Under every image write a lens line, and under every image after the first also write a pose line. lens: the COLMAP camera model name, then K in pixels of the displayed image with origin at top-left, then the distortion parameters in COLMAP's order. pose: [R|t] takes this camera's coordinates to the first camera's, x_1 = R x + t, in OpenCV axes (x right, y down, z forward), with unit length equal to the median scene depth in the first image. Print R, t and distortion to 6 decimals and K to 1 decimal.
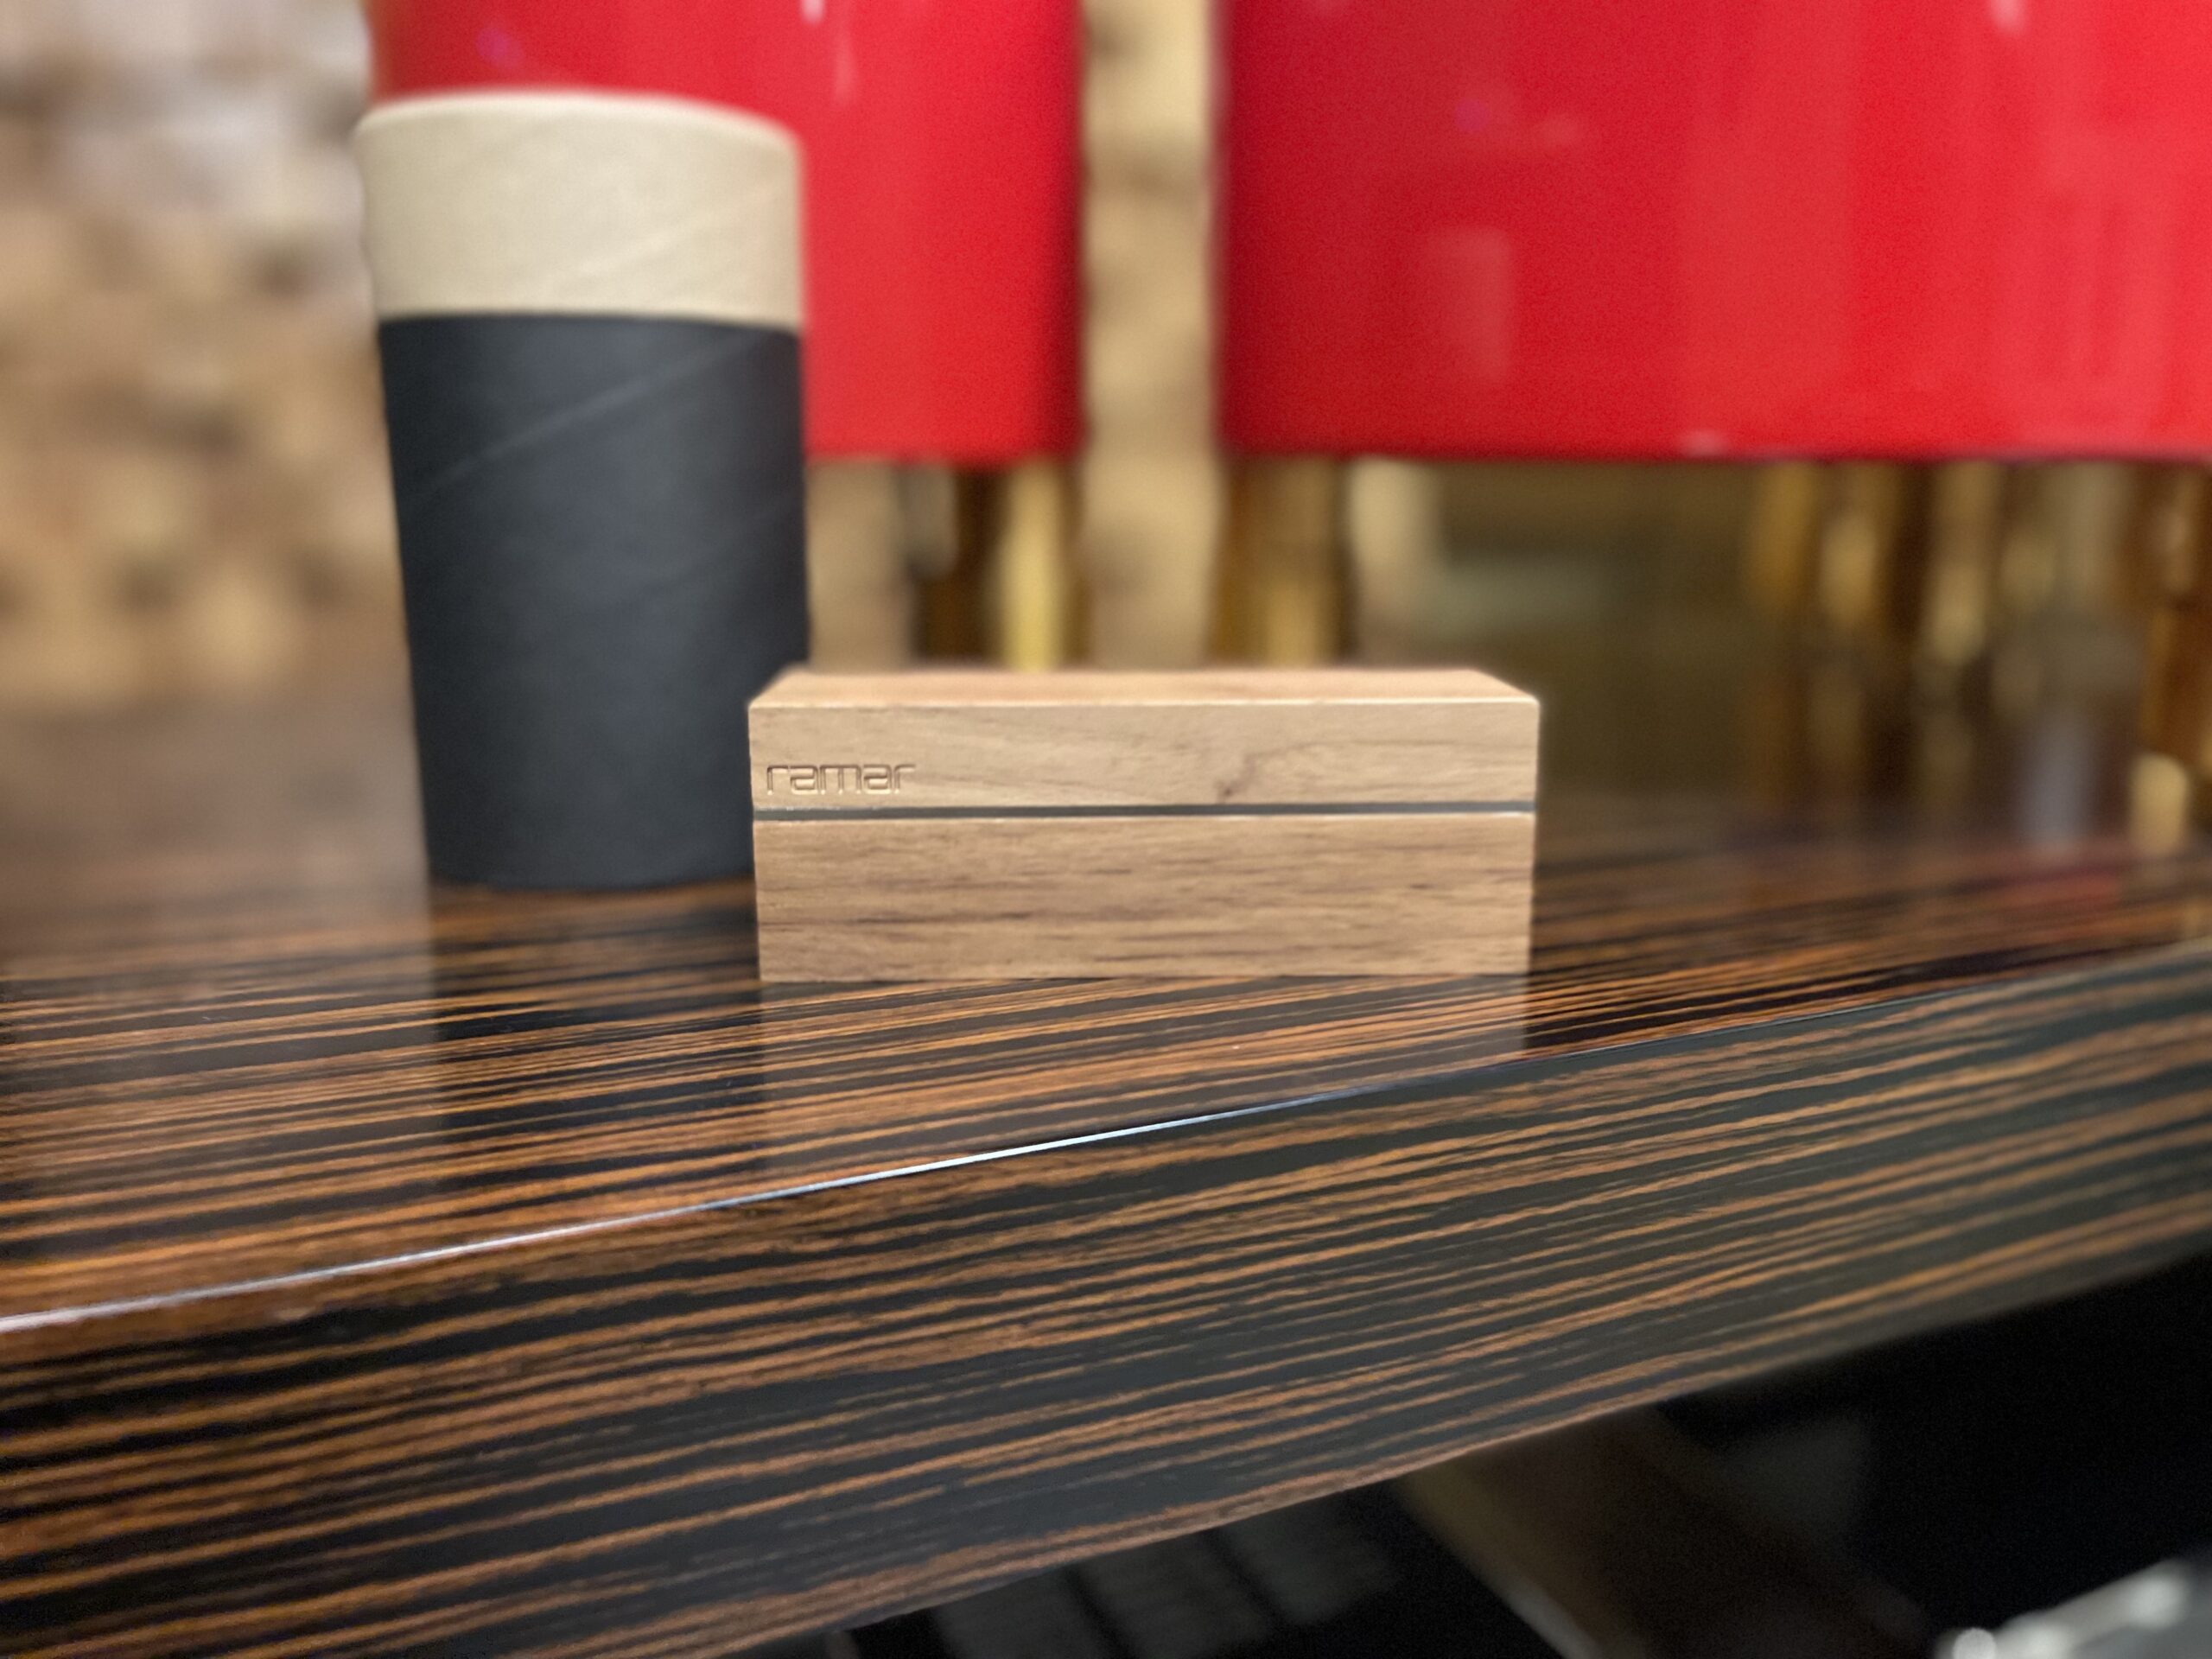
lens RADIAL K [[1704.8, 0, 1106.0], [0, 1704.8, 829.5], [0, 0, 1]] dist [0.048553, -0.078369]
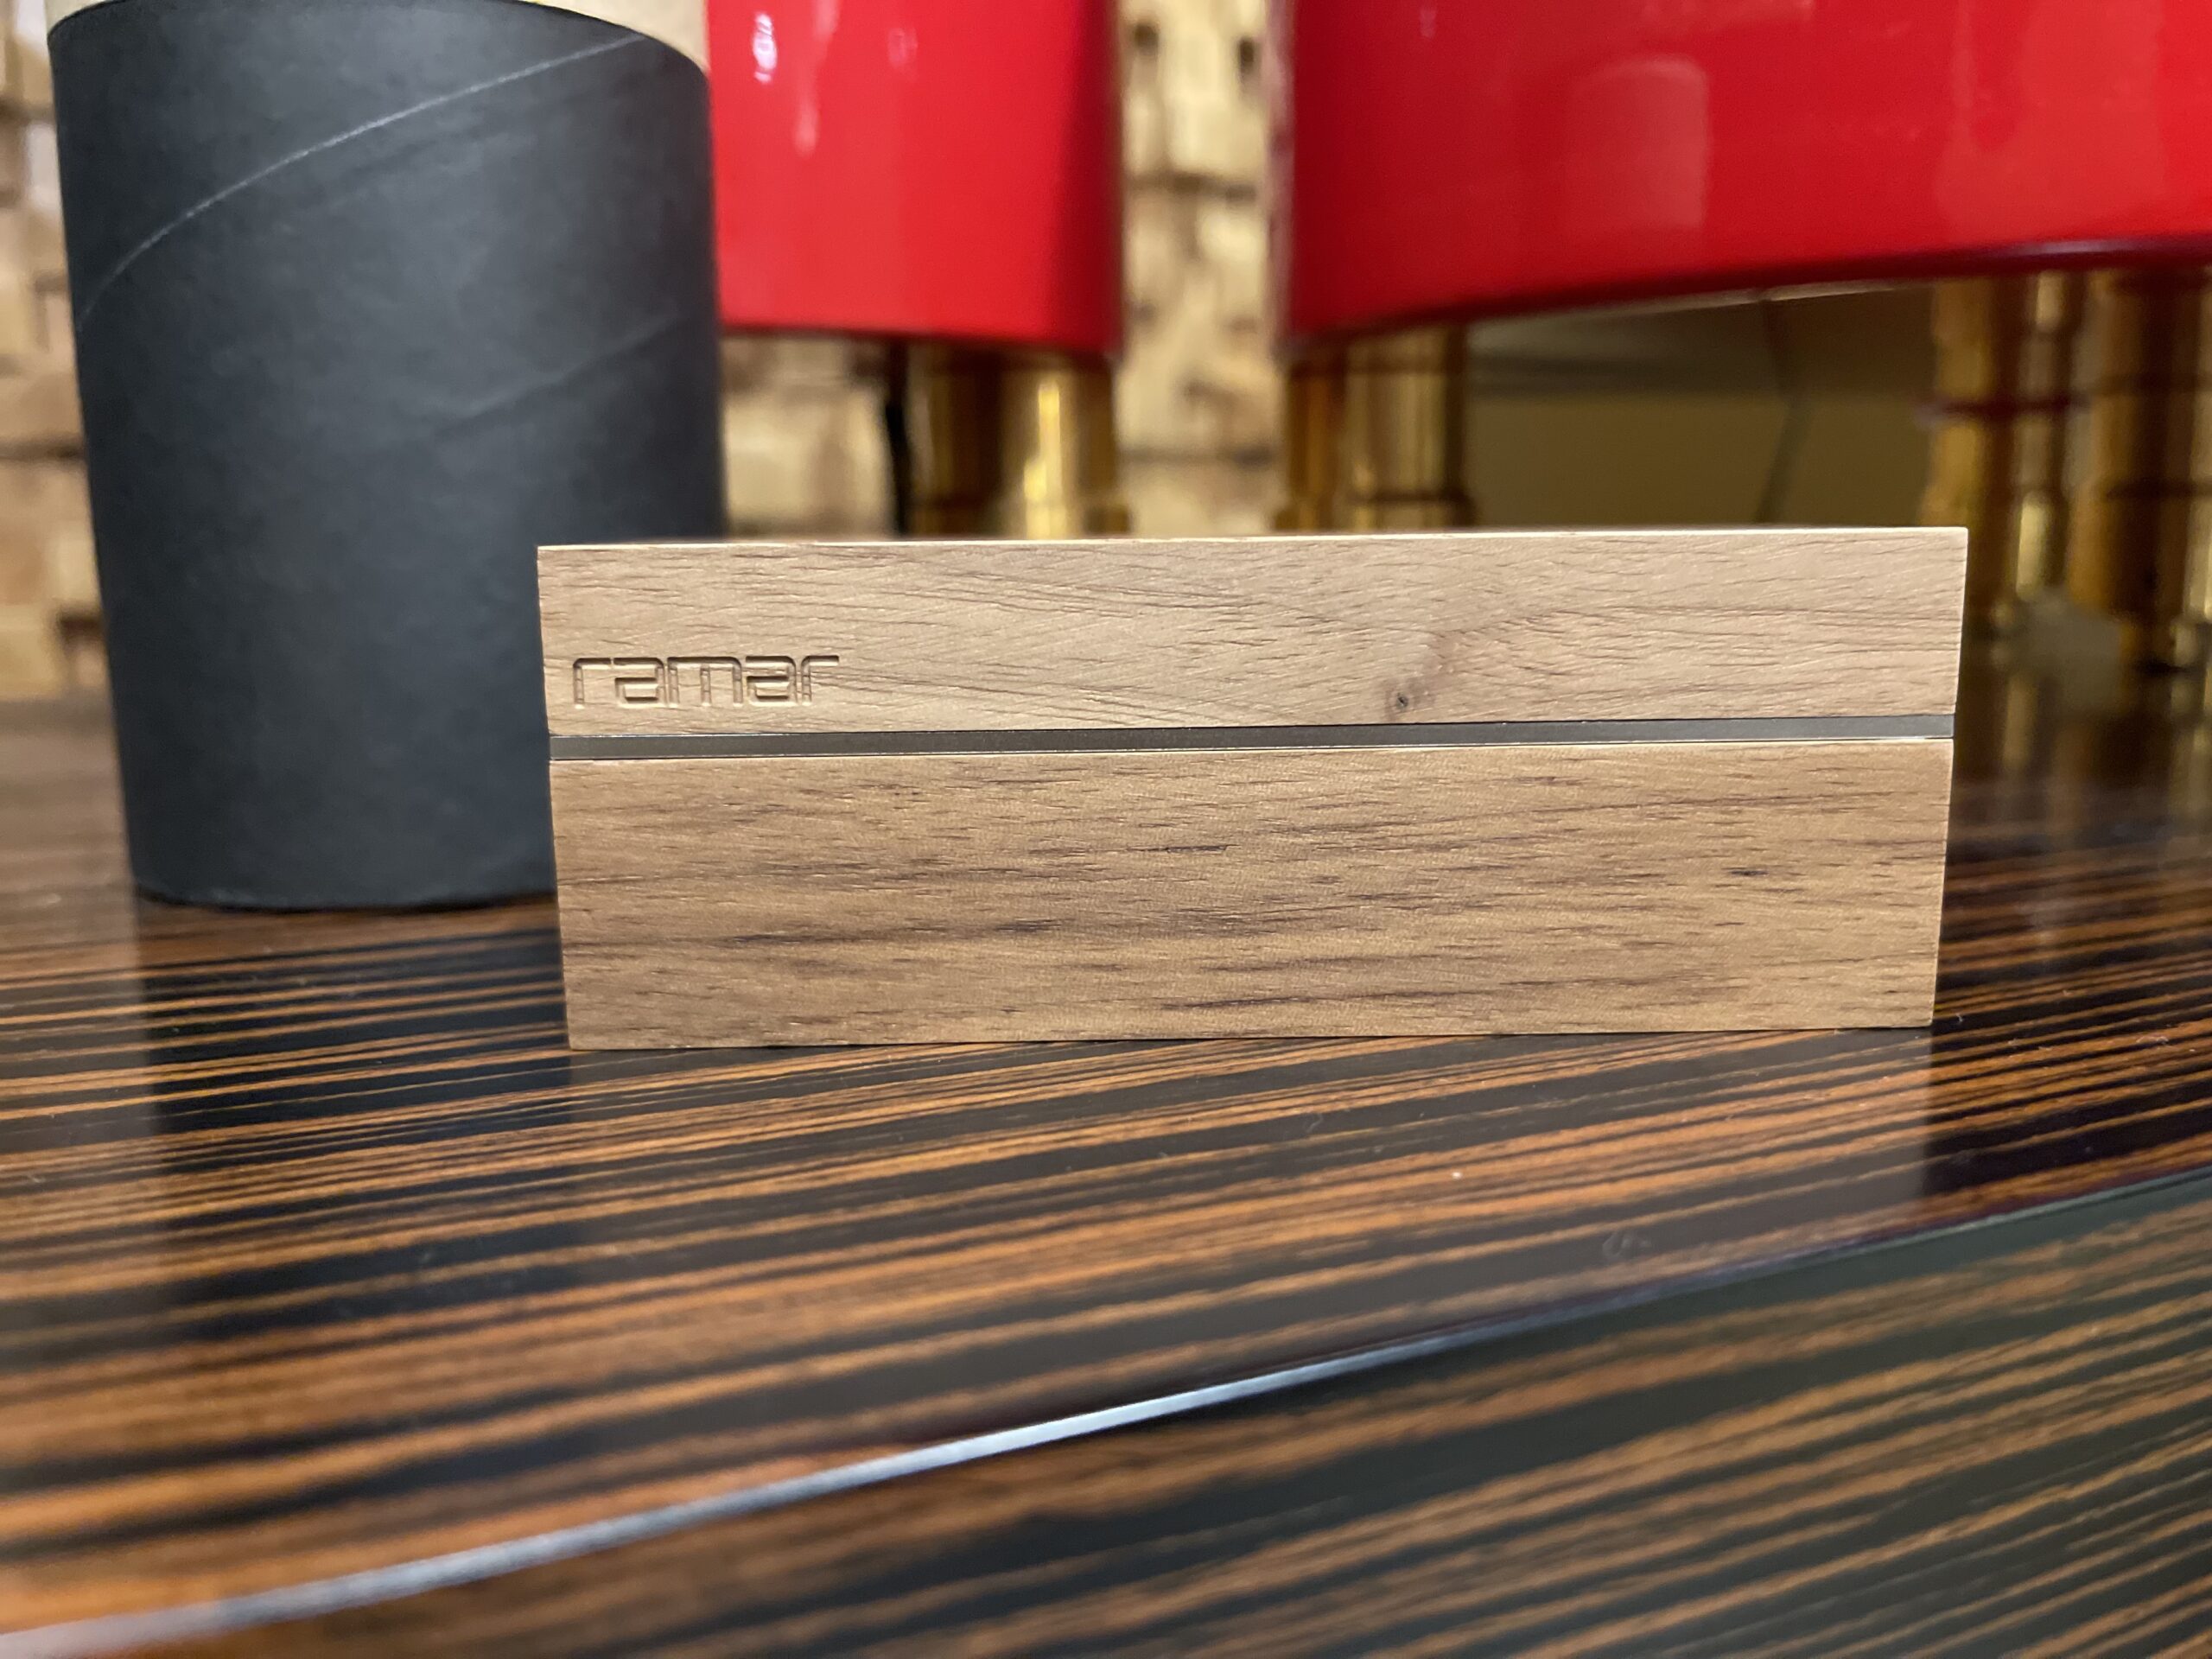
lens RADIAL K [[1743.1, 0, 1106.0], [0, 1743.1, 829.5], [0, 0, 1]] dist [0.036143, -0.080935]
pose [[0.999914, -0.006940, -0.011088, -0.020724], [0.006489, 0.999170, -0.040215, 0.046125], [0.011358, 0.040139, 0.999130, 0.476203]]
